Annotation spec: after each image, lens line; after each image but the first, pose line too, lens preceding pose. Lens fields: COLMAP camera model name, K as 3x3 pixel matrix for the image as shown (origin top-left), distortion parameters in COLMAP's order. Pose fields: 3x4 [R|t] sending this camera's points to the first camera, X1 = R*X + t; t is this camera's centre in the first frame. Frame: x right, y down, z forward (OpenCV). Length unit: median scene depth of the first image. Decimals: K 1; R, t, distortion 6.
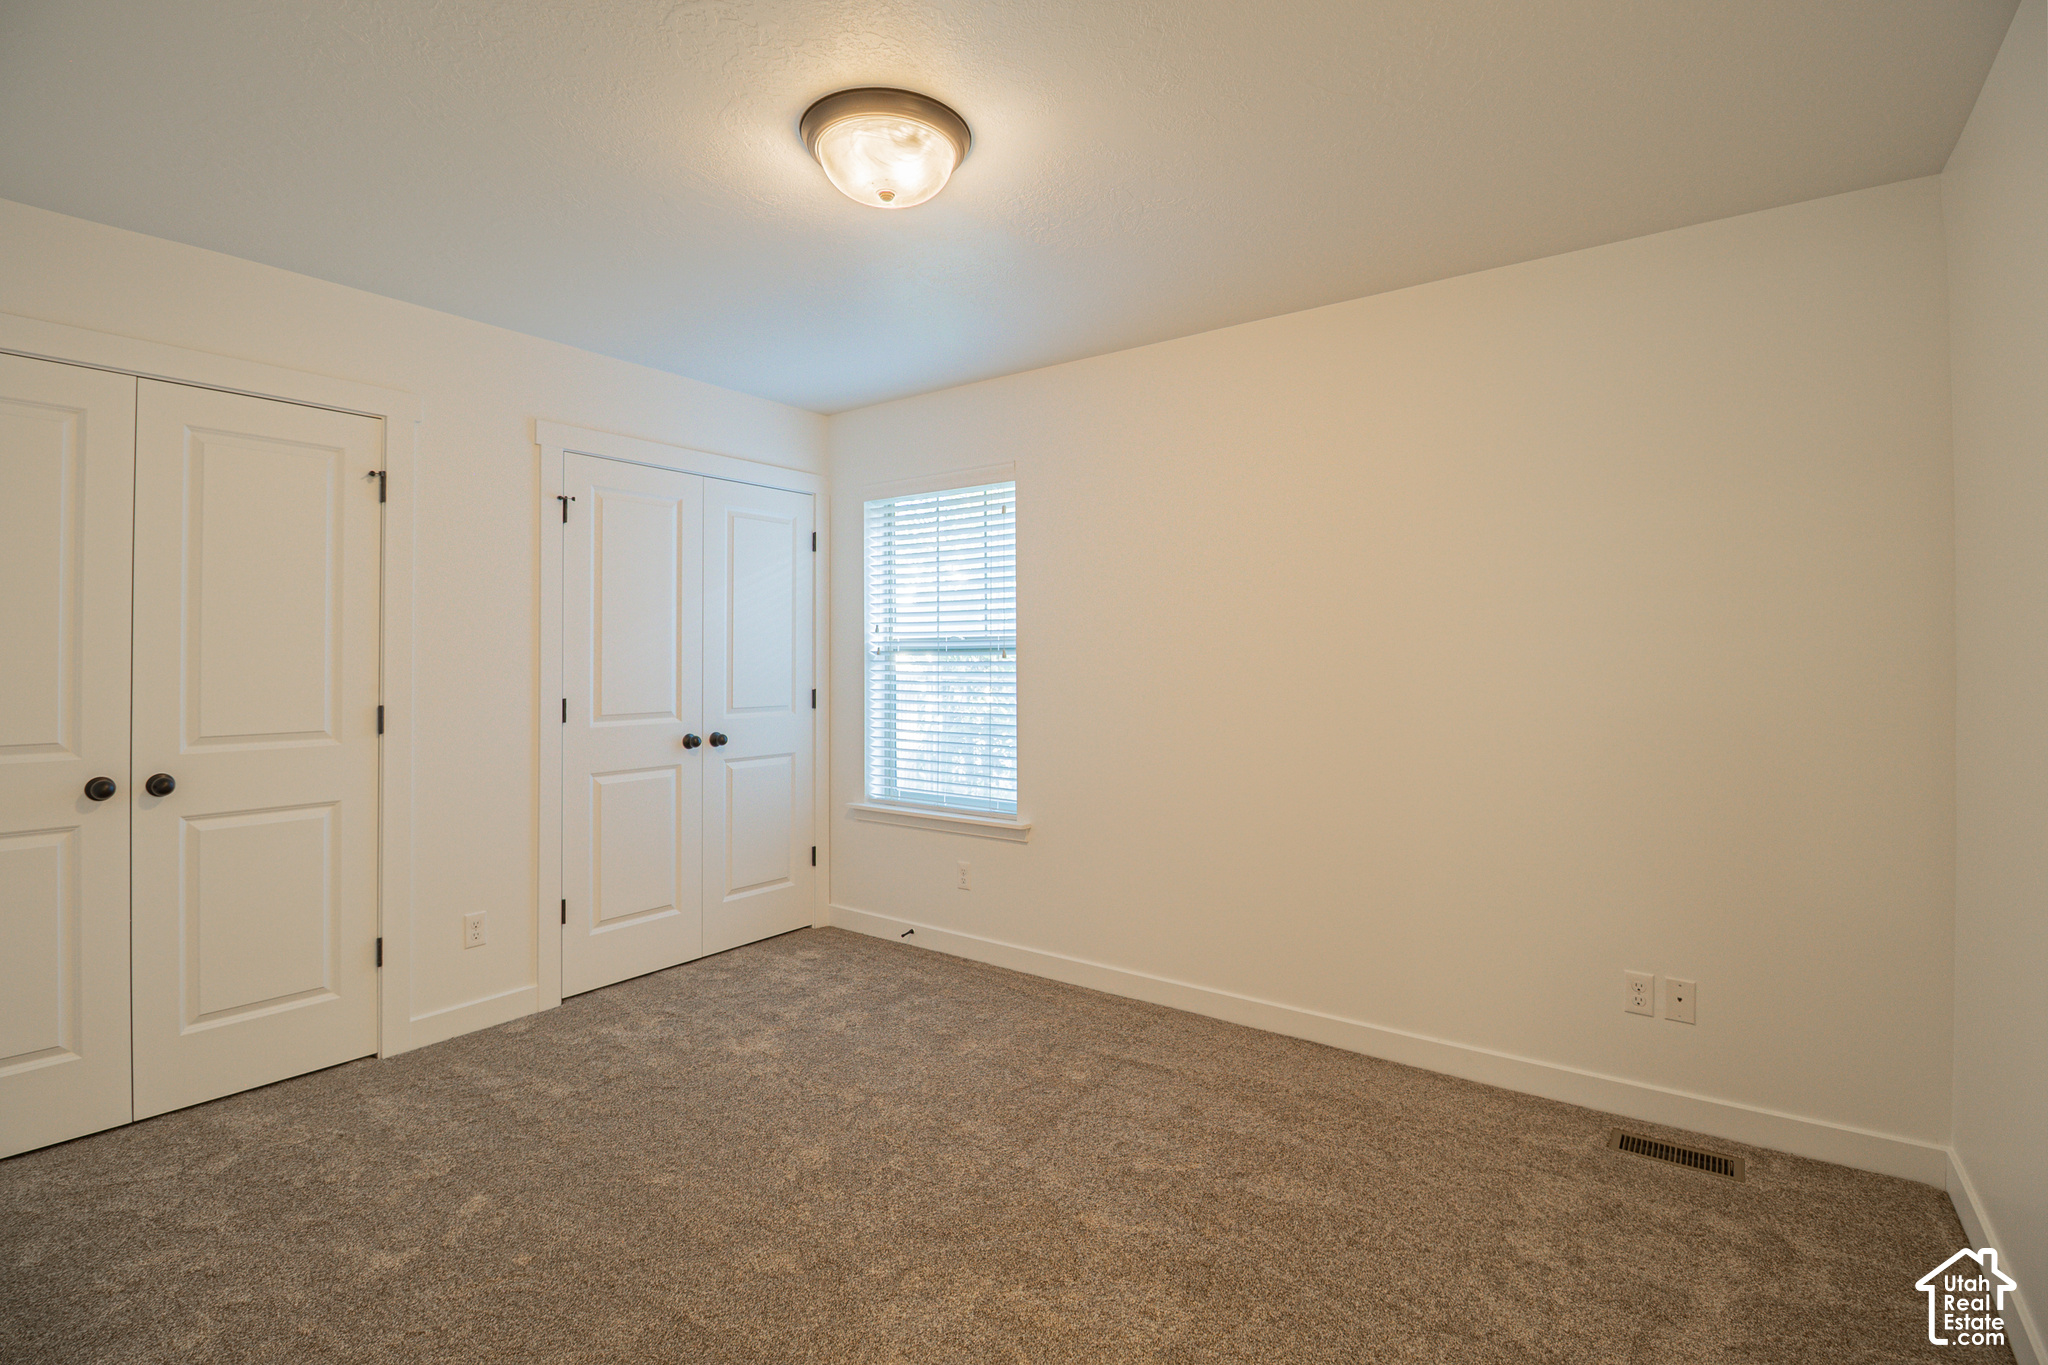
lens RADIAL K [[954.9, 0, 1028.8], [0, 954.9, 648.9], [0, 0, 1]] dist [-0.000439, -0.000139]
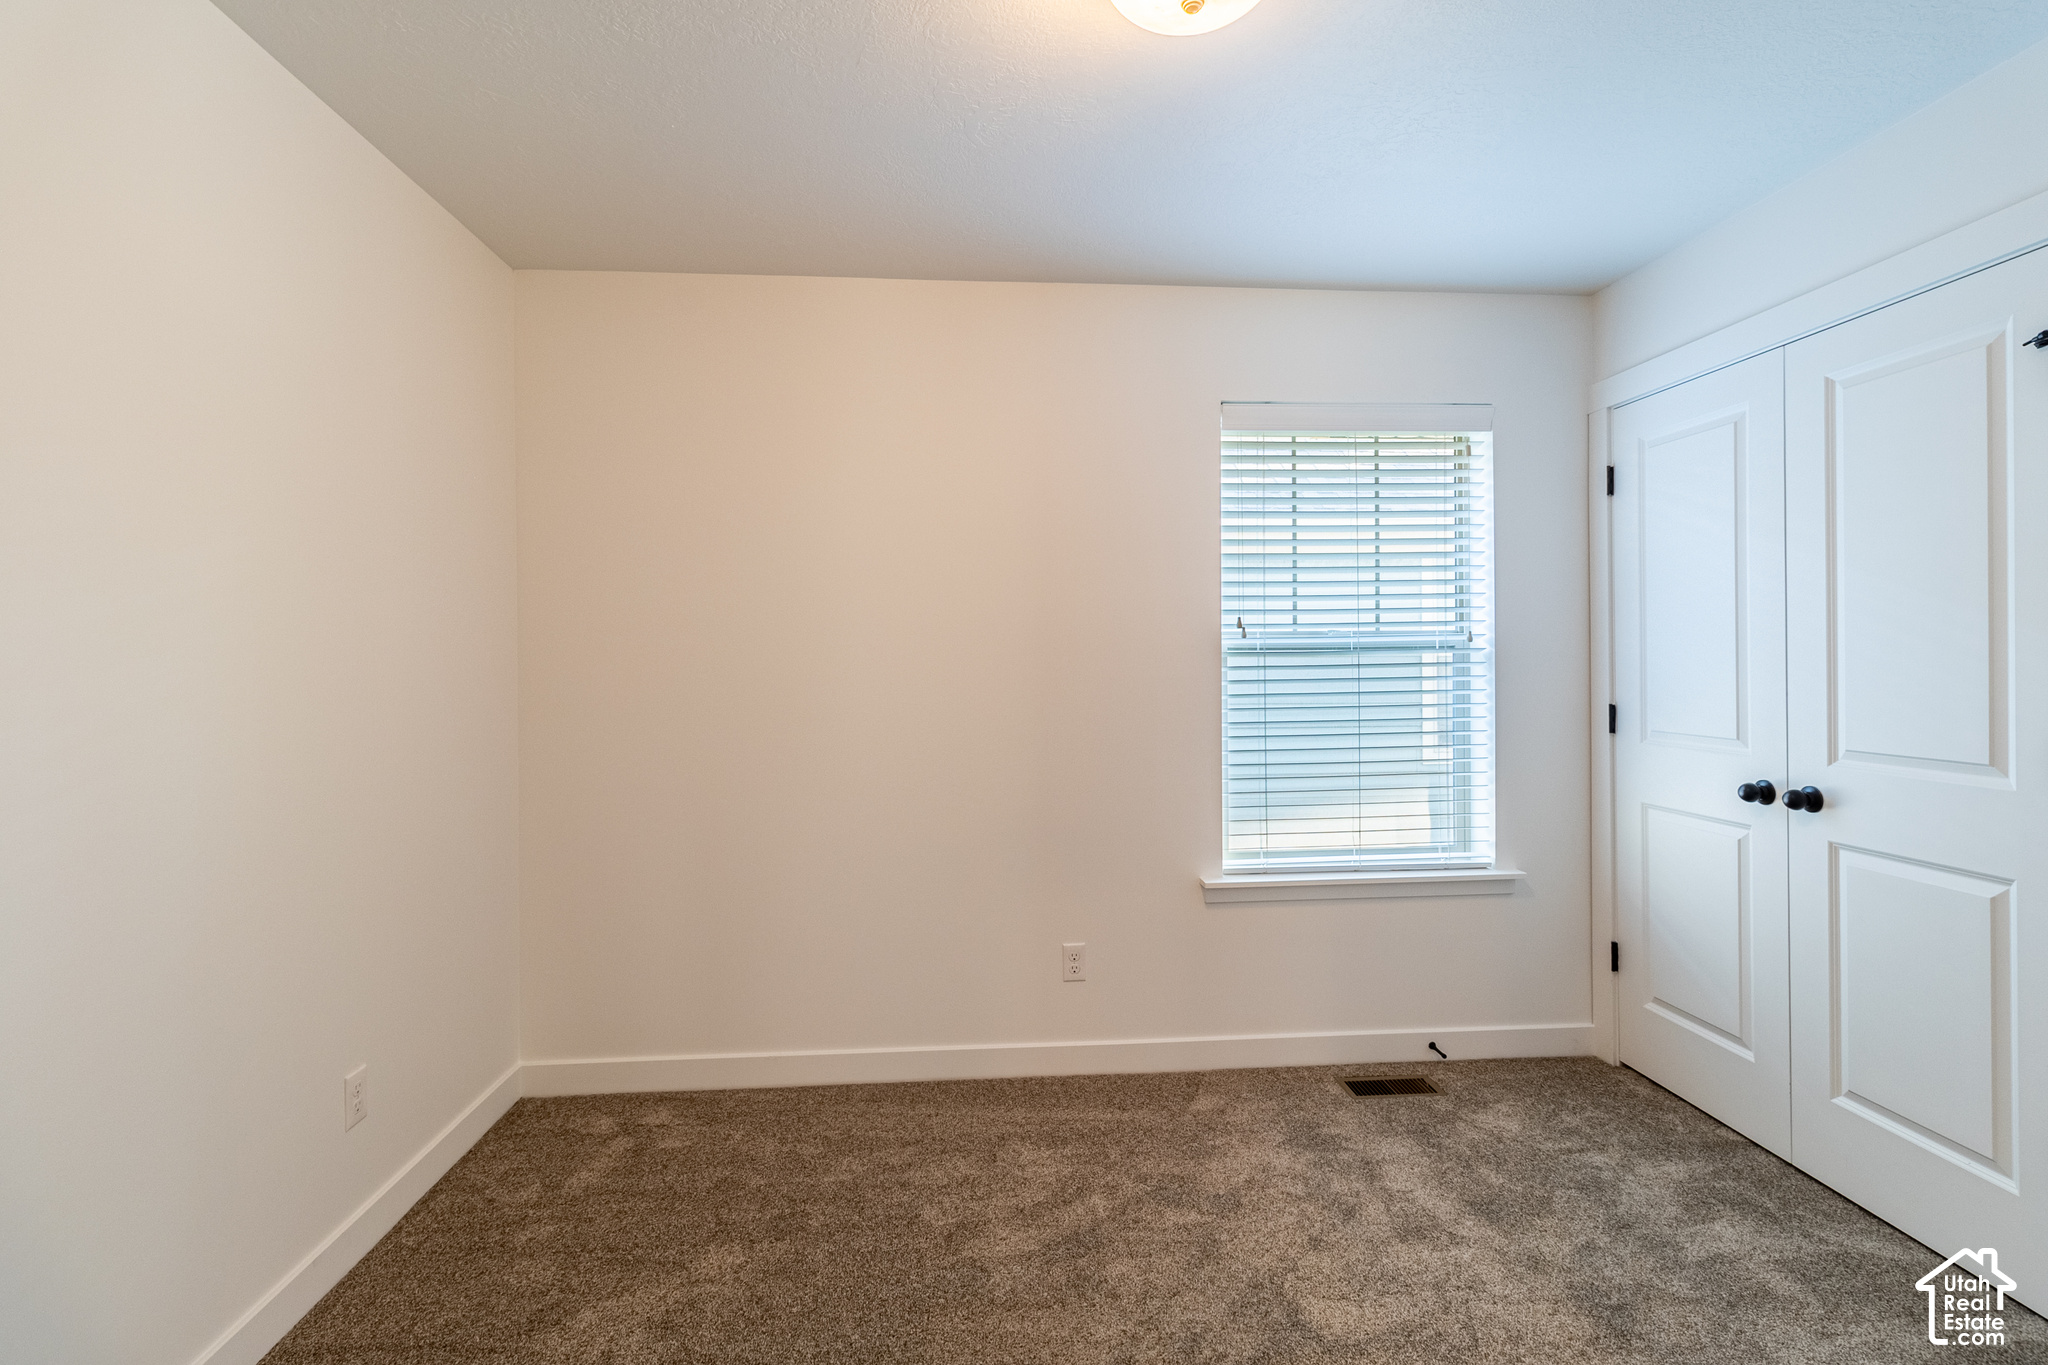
lens RADIAL K [[1004.4, 0, 1024.2], [0, 1004.4, 656.9], [0, 0, 1]] dist [-0.000367, -0.000055]
pose [[0.761549, 0.001716, 0.648105, -0.740687], [-0.000126, 0.999997, -0.002499, 0.009373], [-0.648108, 0.001822, 0.761546, 0.554148]]
